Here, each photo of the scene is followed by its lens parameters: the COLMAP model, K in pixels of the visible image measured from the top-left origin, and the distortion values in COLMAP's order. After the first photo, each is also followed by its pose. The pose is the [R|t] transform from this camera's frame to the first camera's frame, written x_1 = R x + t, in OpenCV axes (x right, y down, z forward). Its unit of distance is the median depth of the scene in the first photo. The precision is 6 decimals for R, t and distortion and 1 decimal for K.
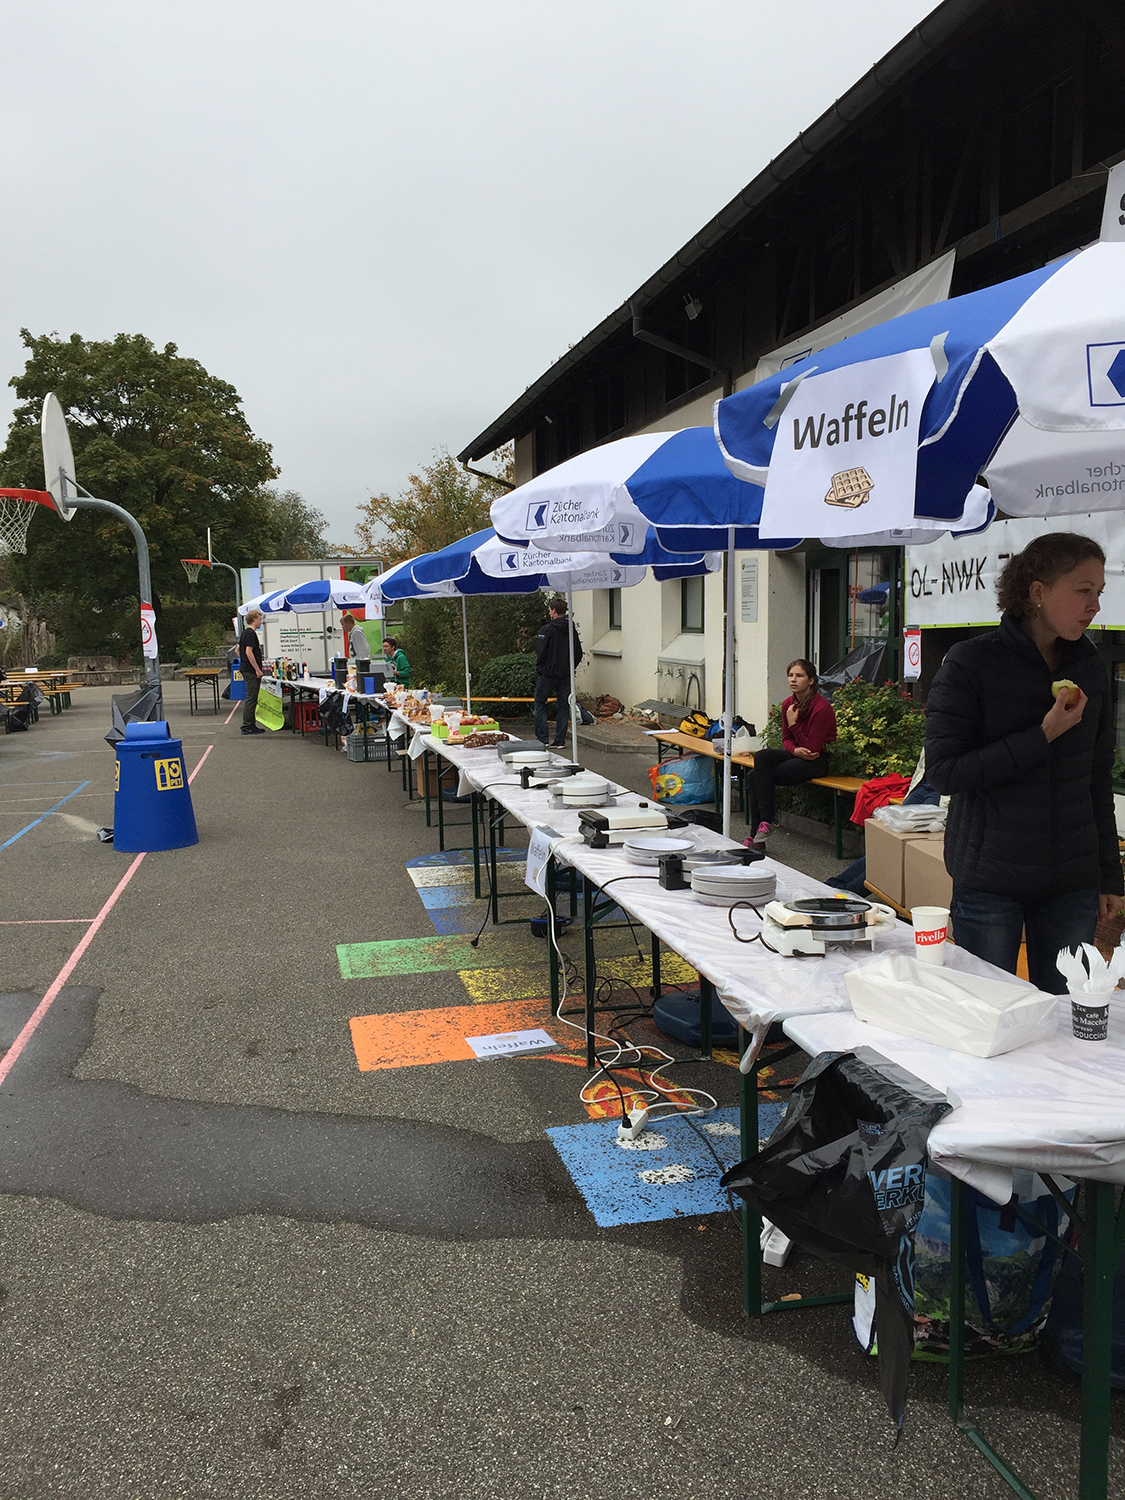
lens RADIAL K [[1280.2, 0, 561.6], [0, 1280.2, 759.9], [0, 0, 1]] dist [0.059142, -0.066197]
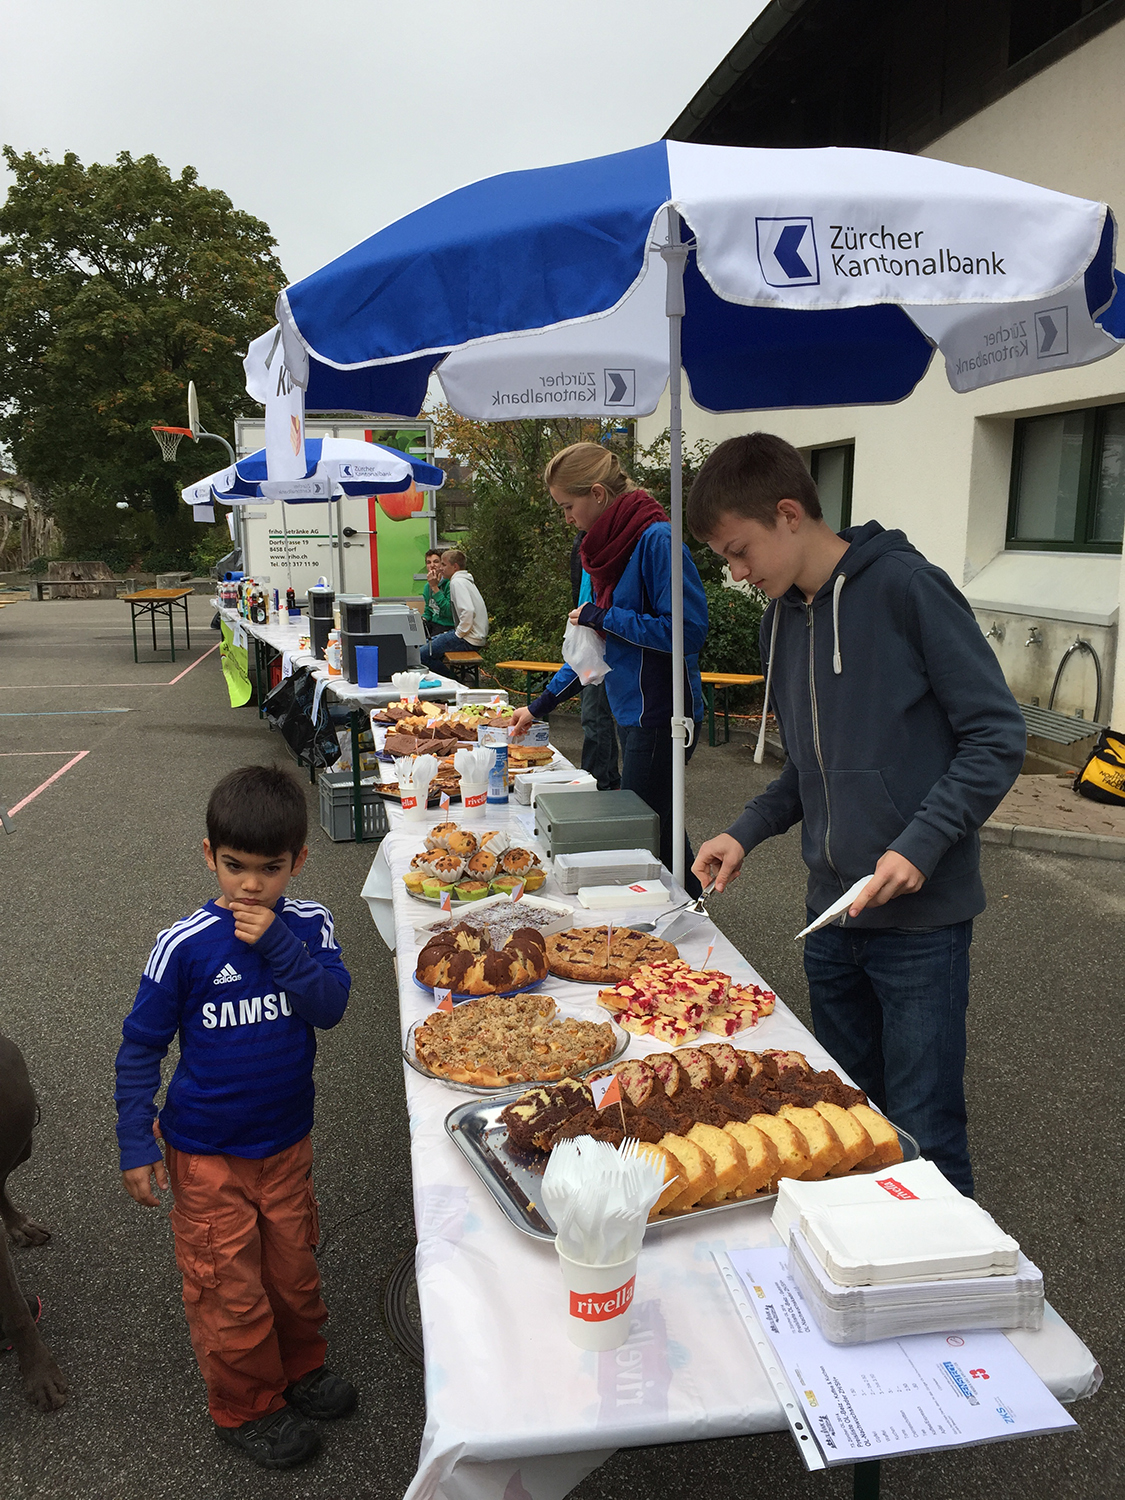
lens RADIAL K [[1280.2, 0, 561.6], [0, 1280.2, 759.9], [0, 0, 1]] dist [0.059142, -0.066197]
pose [[0.998266, 0.027794, -0.051896, -0.021724], [-0.024077, 0.997191, 0.070922, -0.020231], [0.053722, -0.069550, 0.996131, 0.200232]]
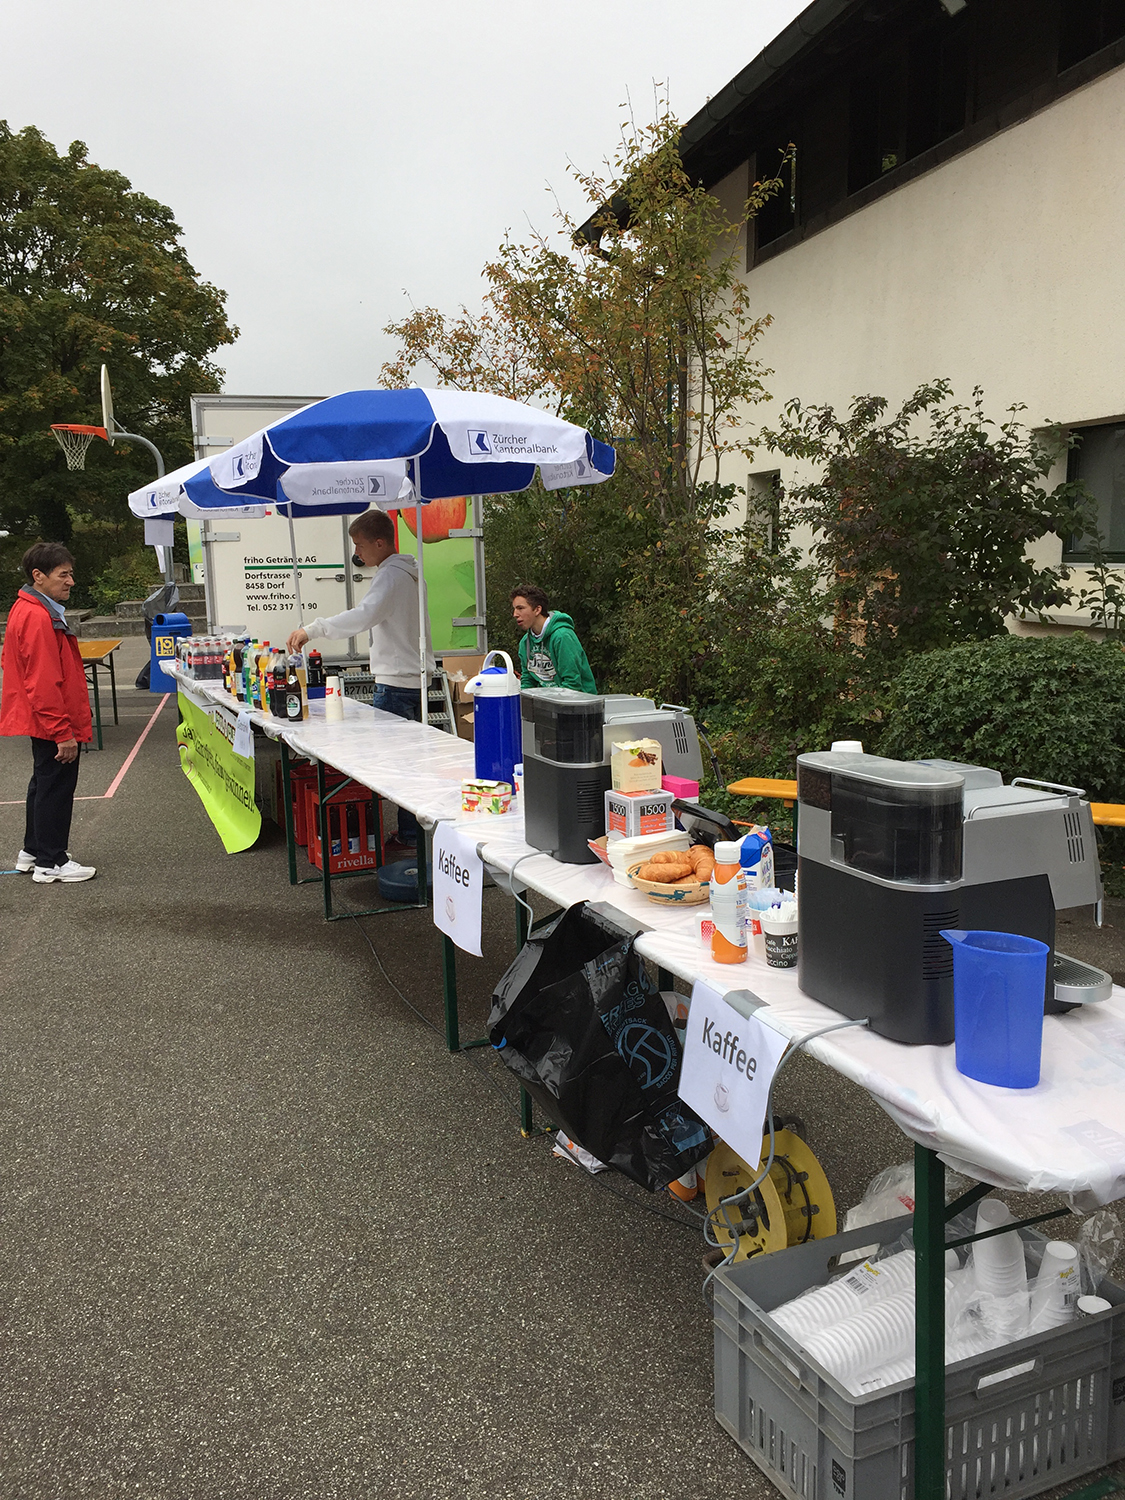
lens RADIAL K [[1280.2, 0, 561.6], [0, 1280.2, 759.9], [0, 0, 1]] dist [0.059142, -0.066197]
pose [[0.999579, 0.002668, 0.028907, -0.067245], [-0.004104, 0.998755, 0.049723, -0.030104], [-0.028739, -0.049820, 0.998345, 0.302770]]
